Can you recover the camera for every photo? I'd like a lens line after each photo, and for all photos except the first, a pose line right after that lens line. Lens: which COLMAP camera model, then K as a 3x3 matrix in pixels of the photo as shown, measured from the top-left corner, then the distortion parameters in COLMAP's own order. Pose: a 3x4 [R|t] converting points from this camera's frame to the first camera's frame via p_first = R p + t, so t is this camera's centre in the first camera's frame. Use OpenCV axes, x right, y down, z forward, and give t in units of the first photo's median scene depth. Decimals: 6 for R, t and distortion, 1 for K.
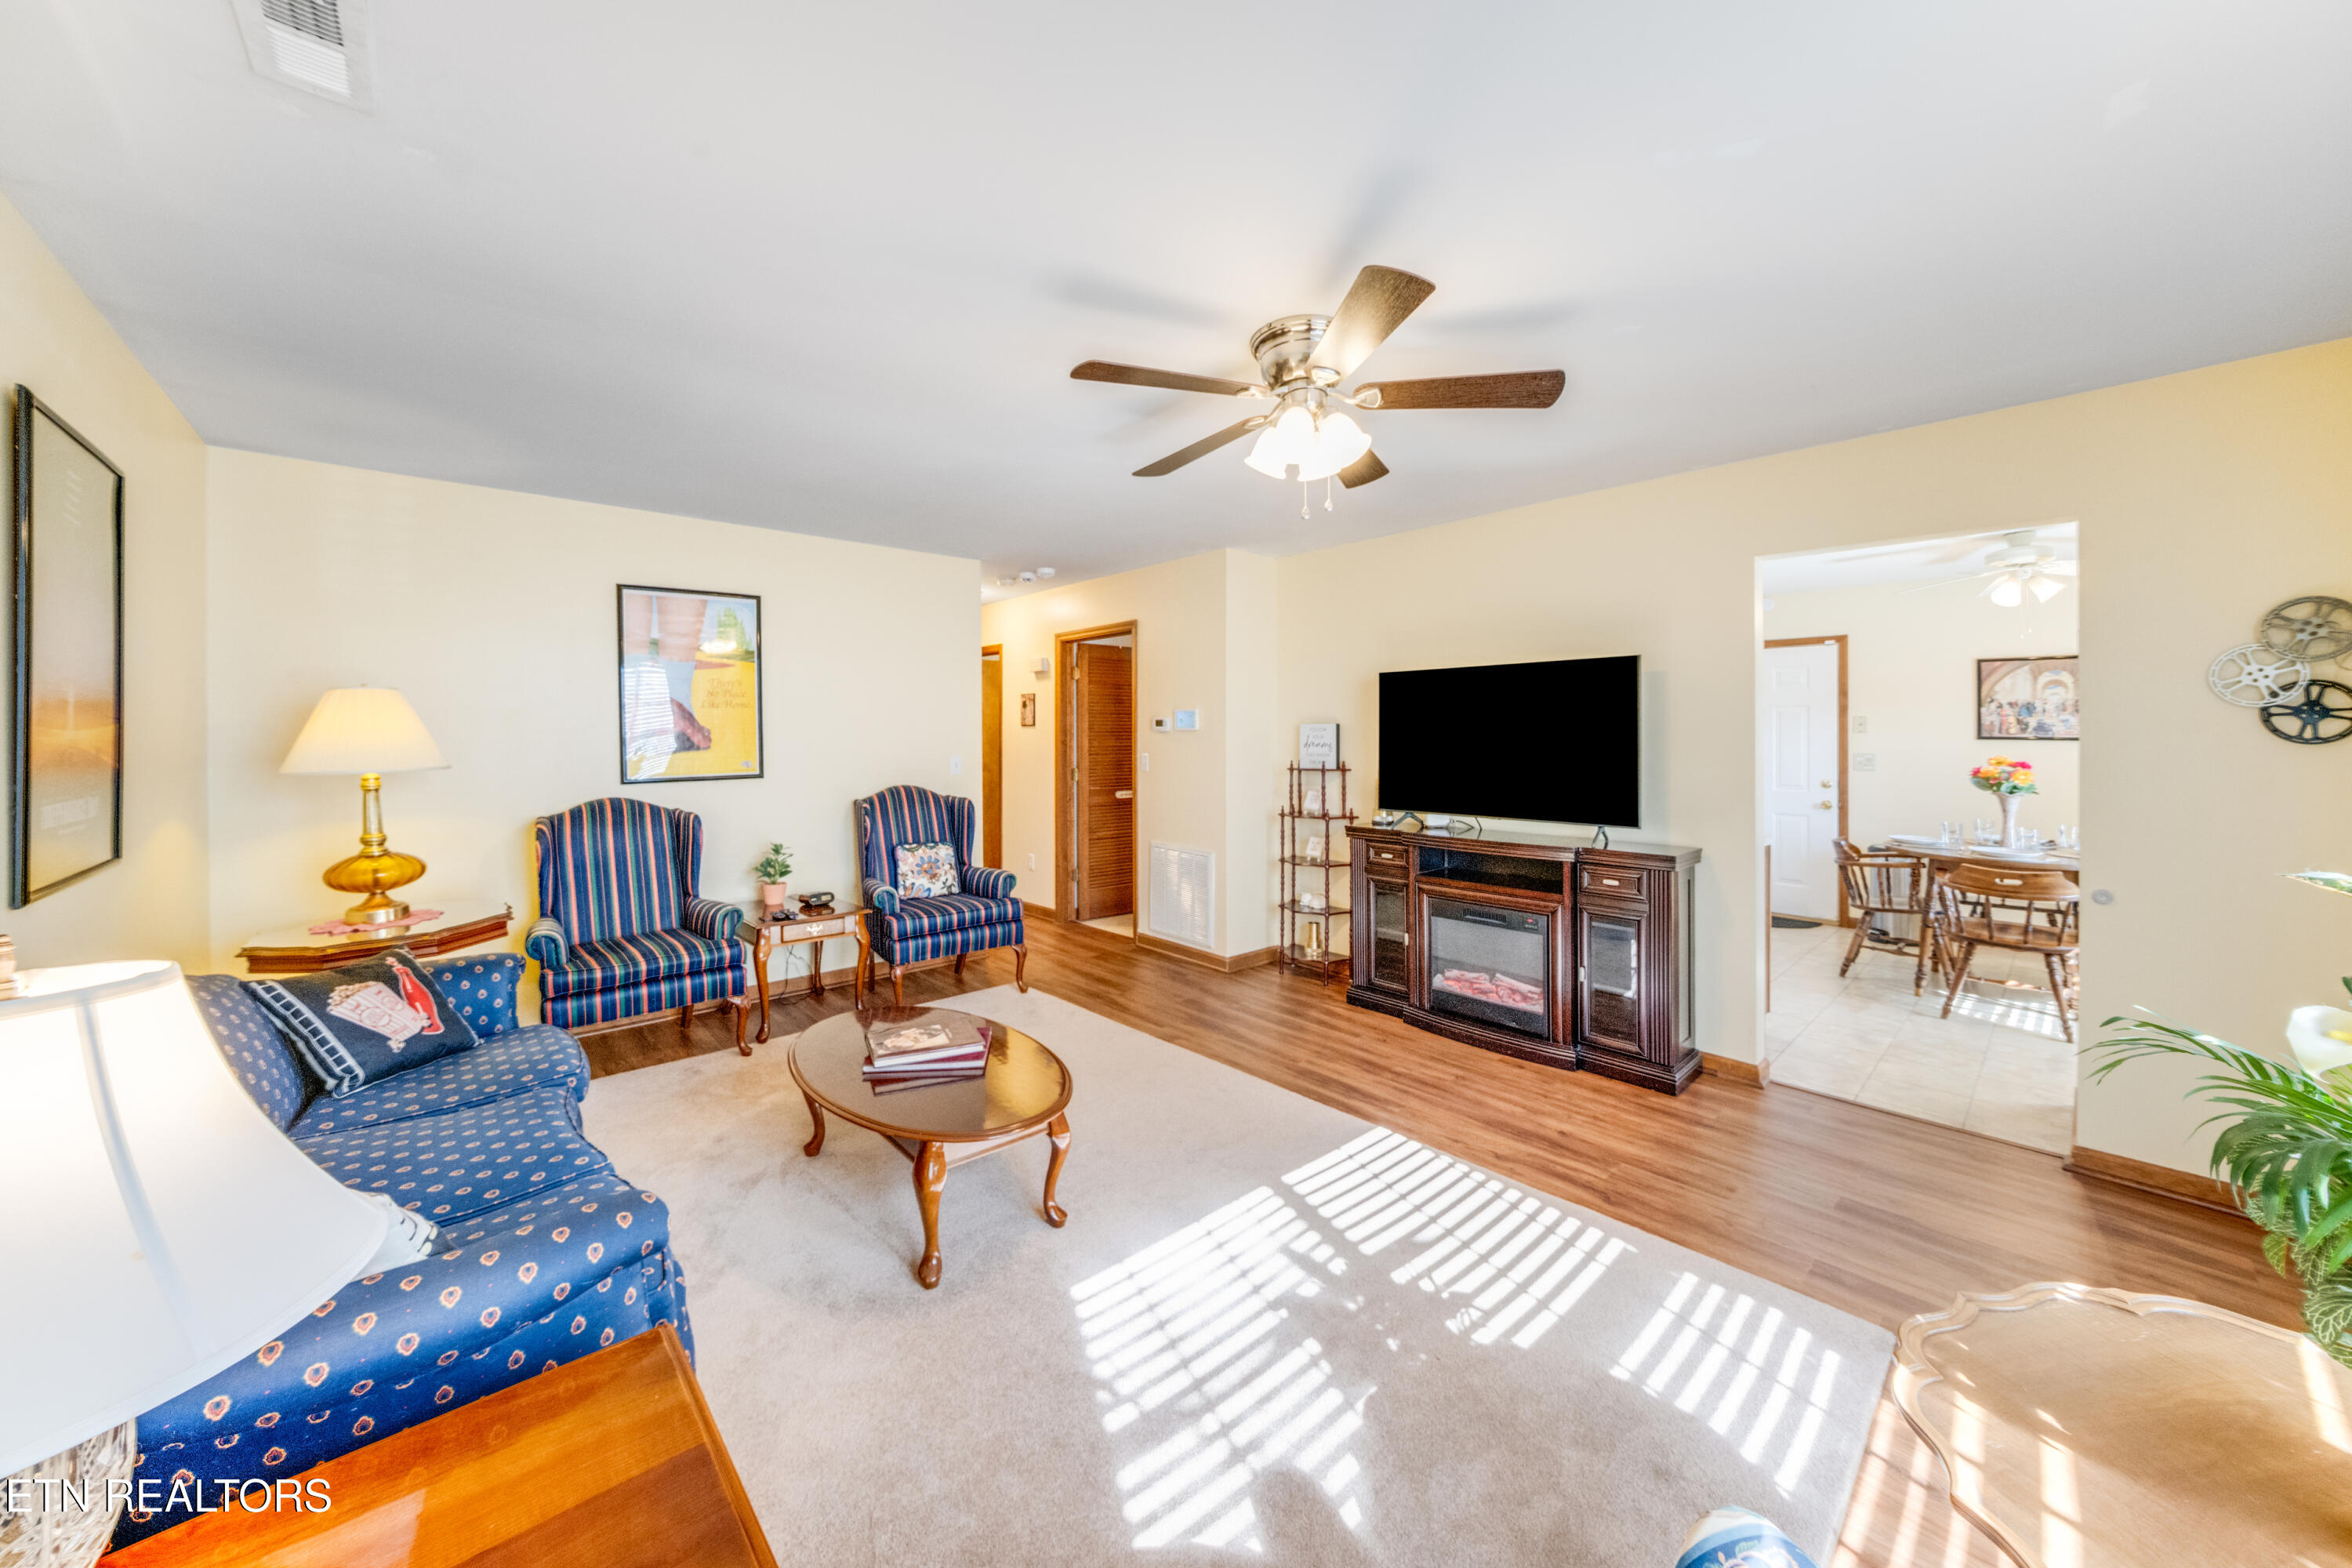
lens RADIAL K [[833.1, 0, 1167.0], [0, 833.1, 735.2], [0, 0, 1]] dist [-0.012548, 0.000169]
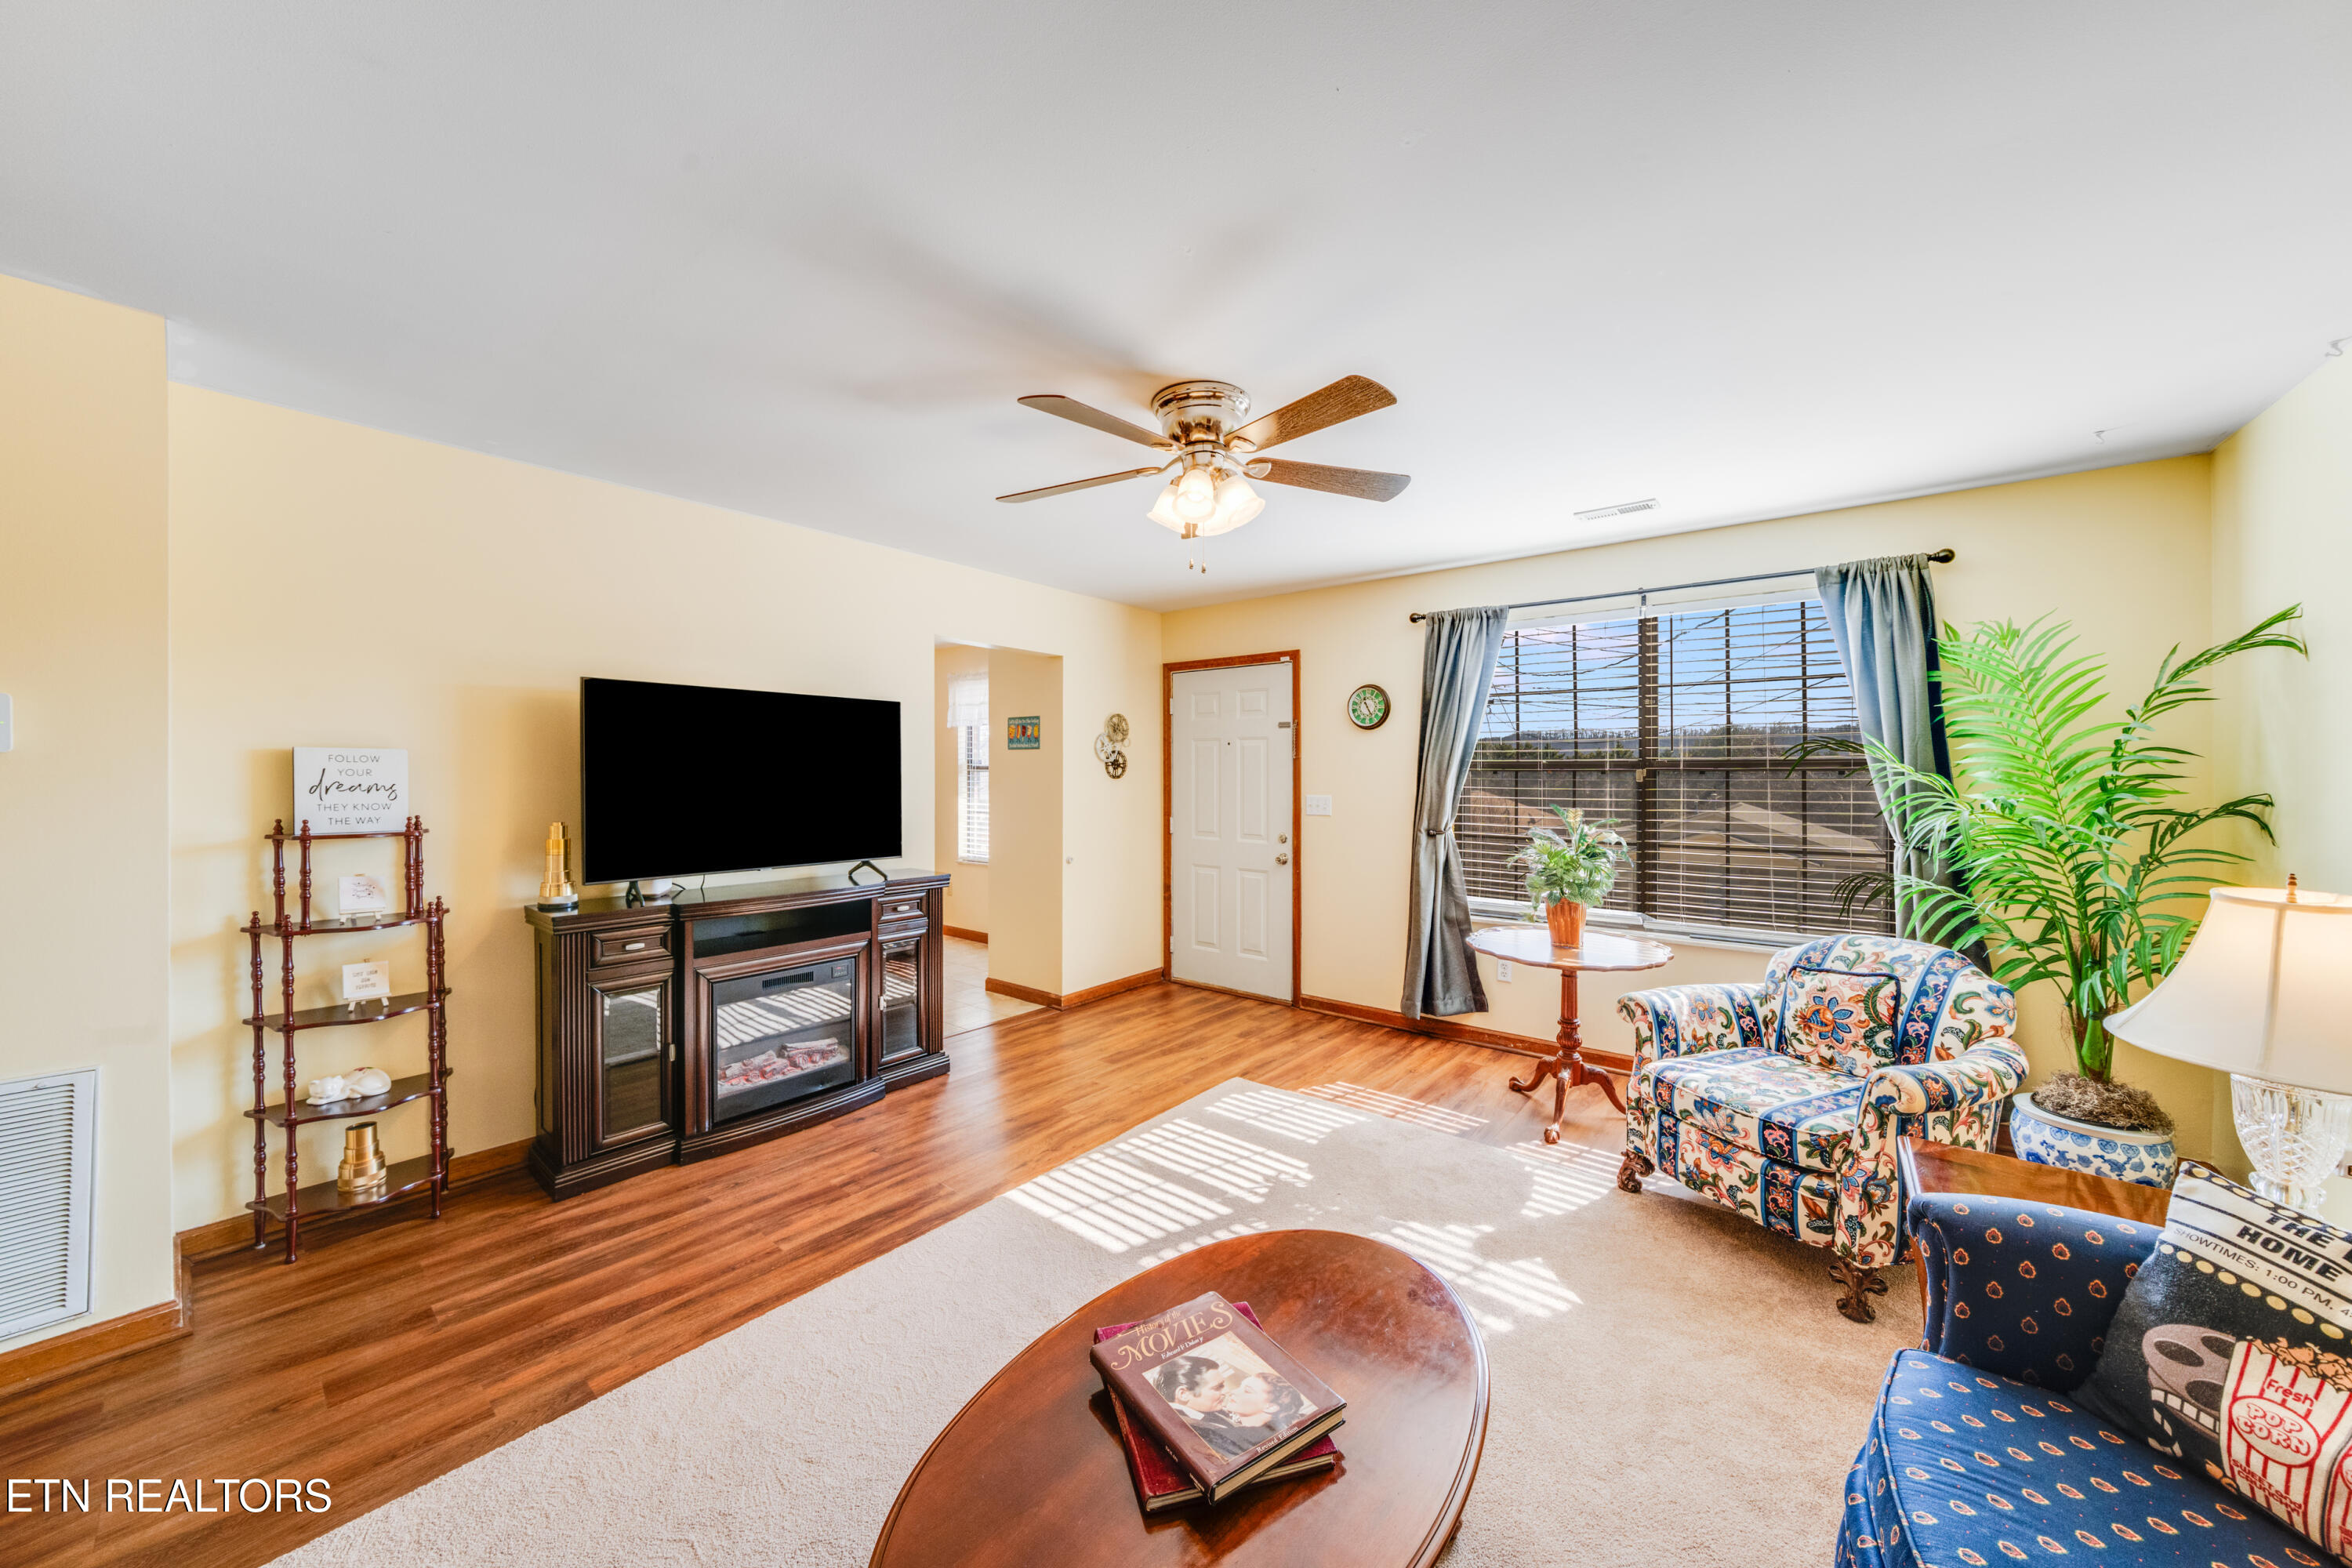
lens RADIAL K [[810.3, 0, 1176.0], [0, 810.3, 784.0], [0, 0, 1]] dist [-0.013019, -0.000001]
pose [[-0.157684, -0.008126, 0.987456, -0.560596], [-0.004731, 0.999961, 0.007474, 0.004585], [-0.987478, -0.003493, -0.157716, 0.808634]]
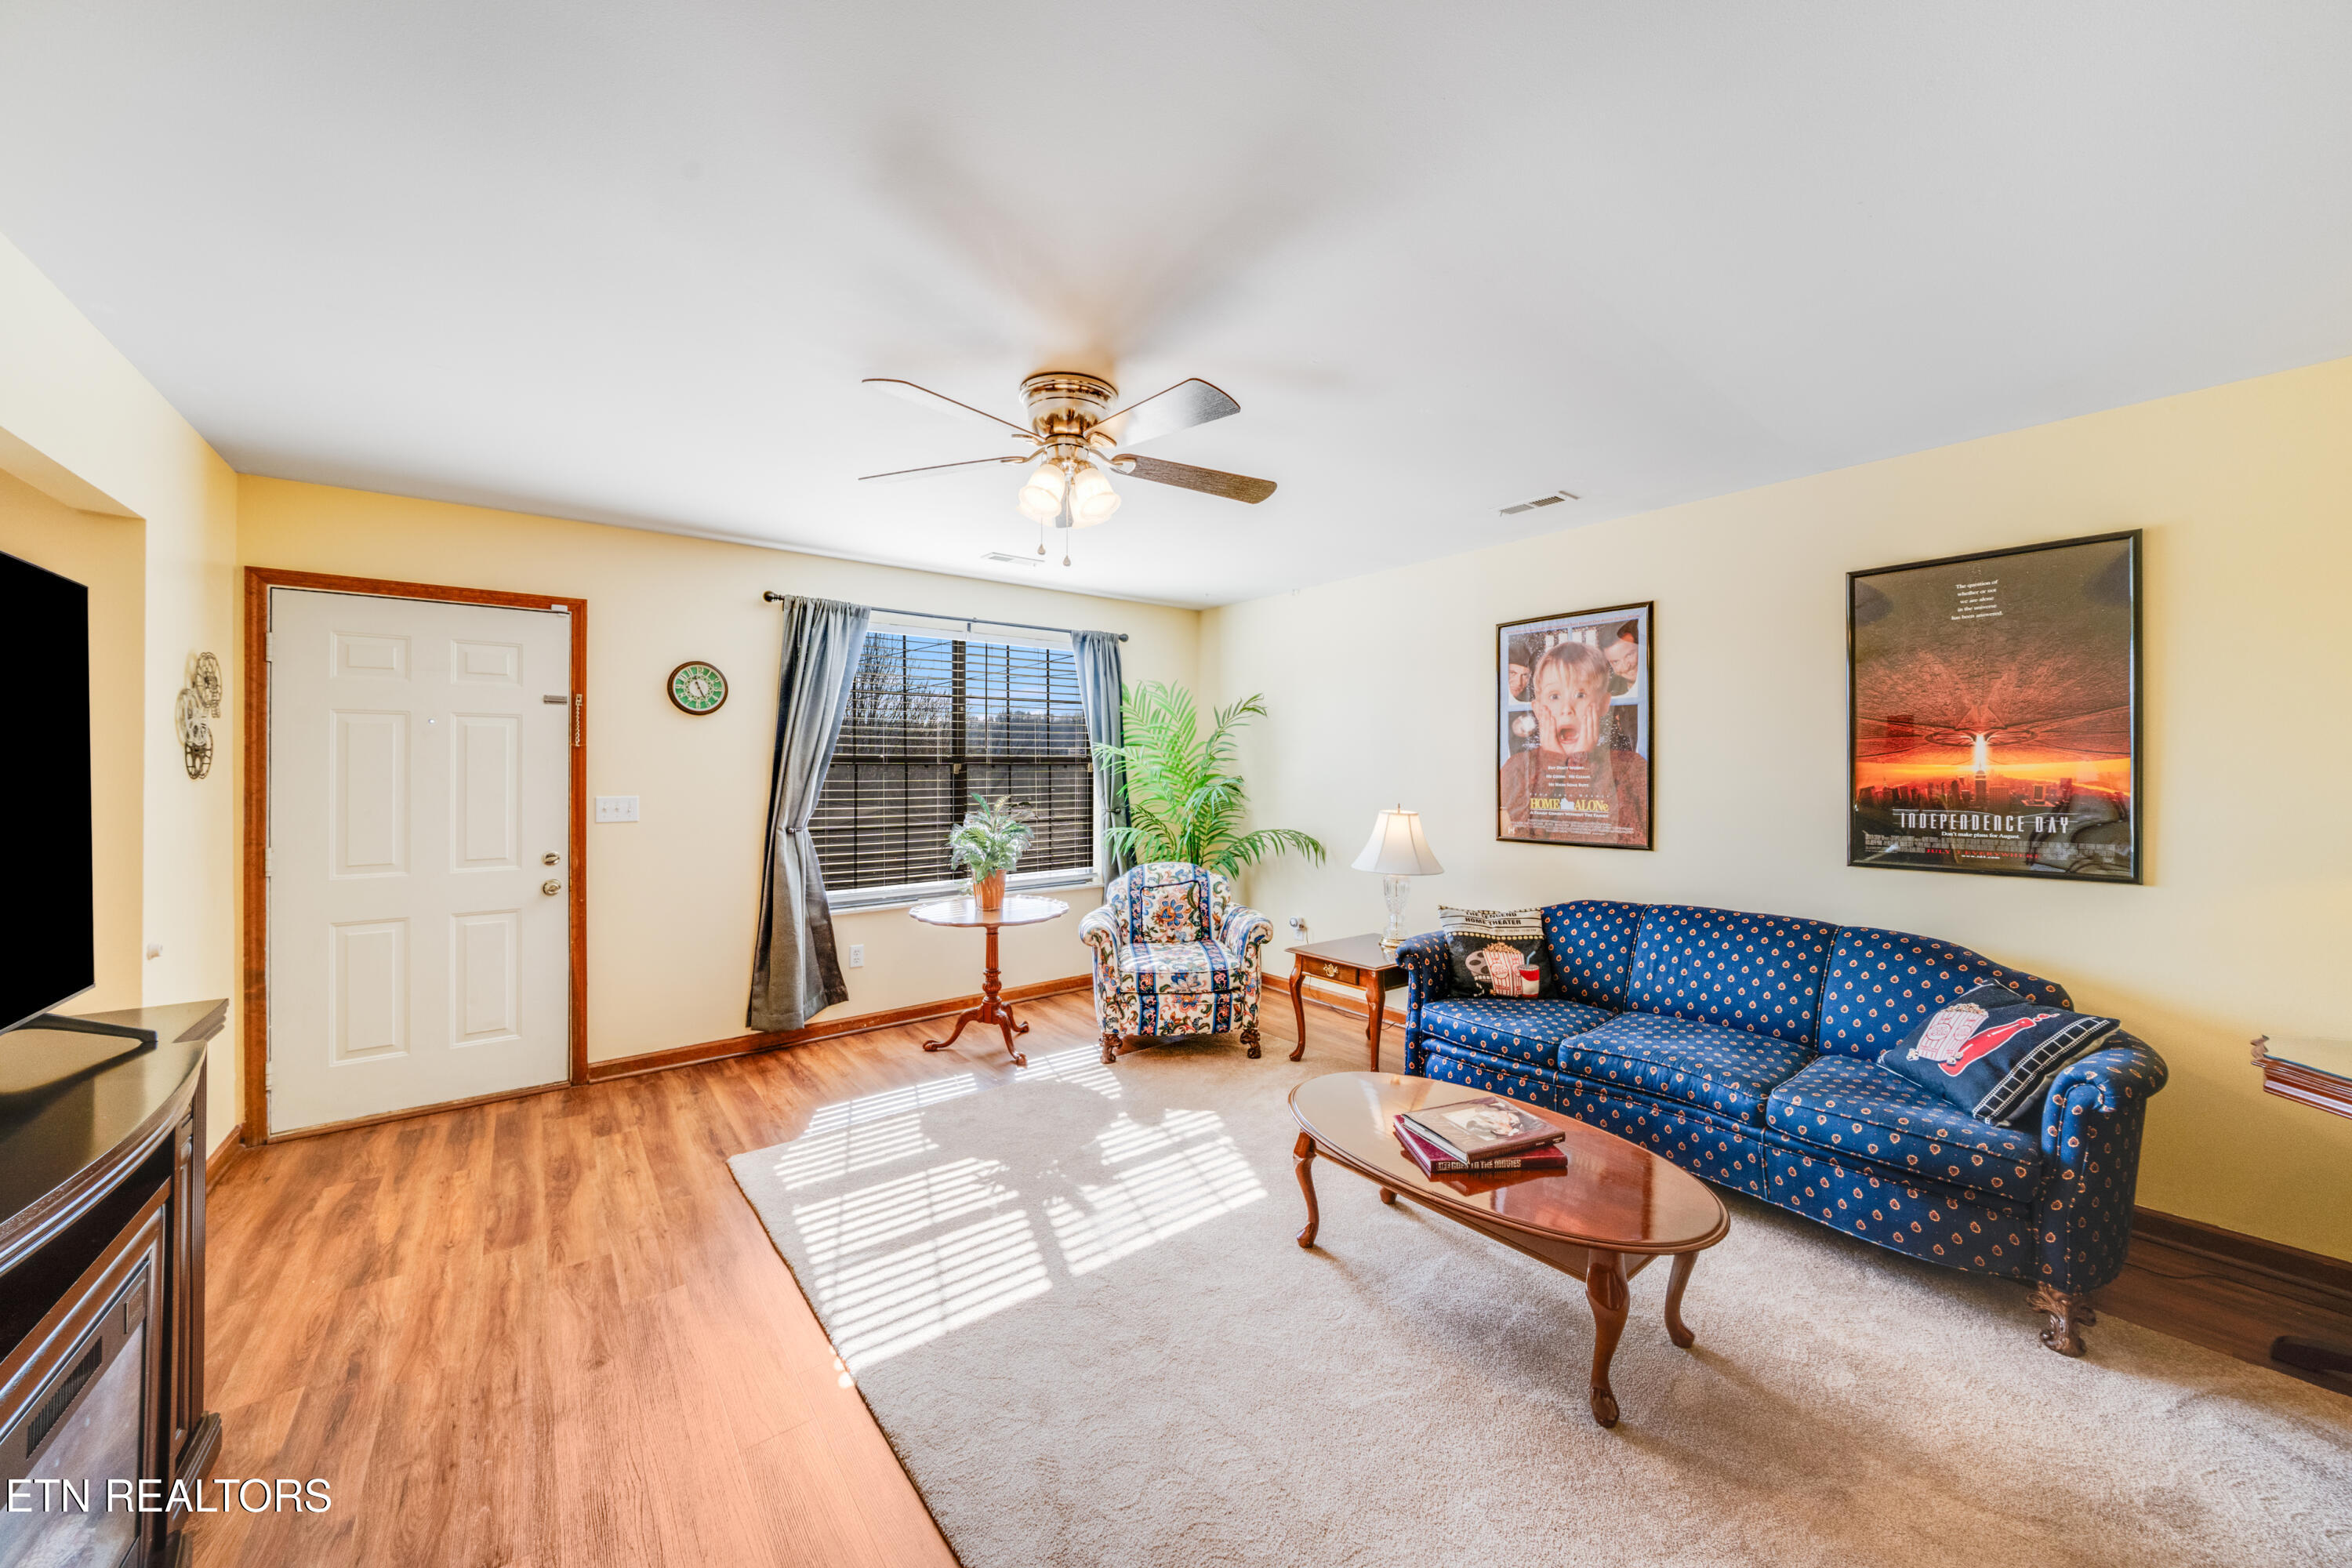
lens RADIAL K [[832.4, 0, 1176.0], [0, 832.4, 784.0], [0, 0, 1]] dist [-0.011824, 0.000032]
pose [[-0.996582, 0.001804, 0.082589, -0.046315], [0.003400, 0.999810, 0.019191, -0.001232], [-0.082539, 0.019407, -0.996399, 1.372931]]
